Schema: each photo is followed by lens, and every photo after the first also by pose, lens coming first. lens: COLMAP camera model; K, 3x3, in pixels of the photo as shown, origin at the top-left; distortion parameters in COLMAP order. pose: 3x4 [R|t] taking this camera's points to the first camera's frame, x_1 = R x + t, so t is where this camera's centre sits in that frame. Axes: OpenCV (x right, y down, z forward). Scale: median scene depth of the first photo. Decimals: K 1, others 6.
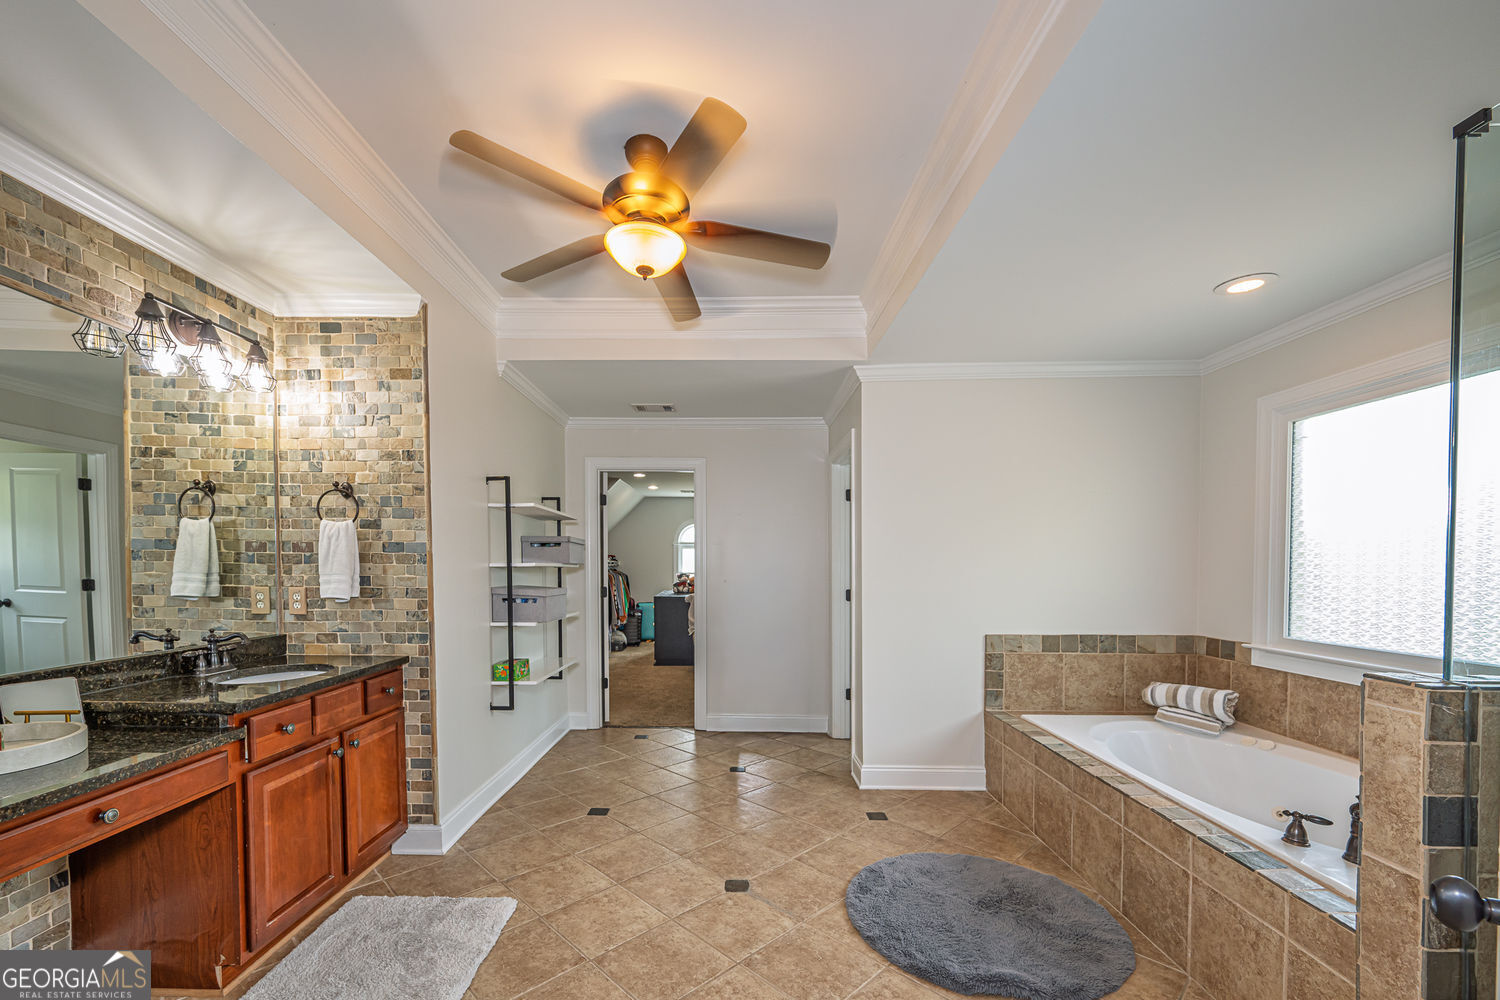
lens RADIAL K [[598.5, 0, 729.9], [0, 598.5, 575.9], [0, 0, 1]] dist [-0.000824, -0.000351]
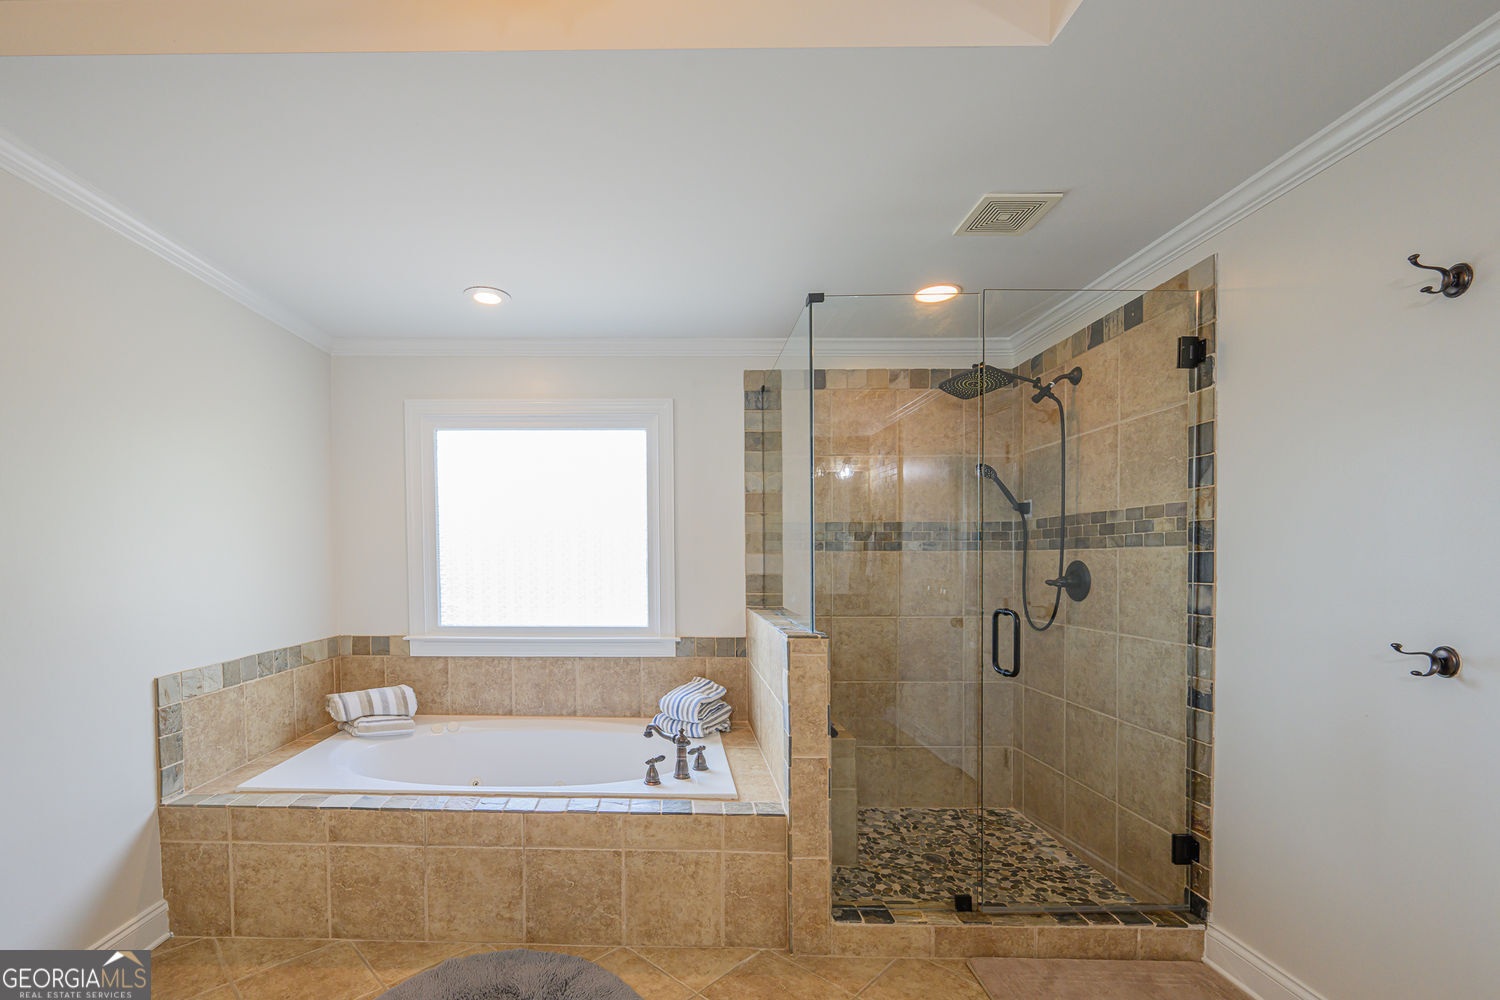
lens RADIAL K [[598.5, 0, 737.5], [0, 598.5, 568.9], [0, 0, 1]] dist [-0.000824, -0.000351]
pose [[0.020649, -0.017293, 0.999637, -0.152418], [0.017767, 0.999699, 0.016927, -0.009891], [-0.999629, 0.017411, 0.020950, 0.411875]]
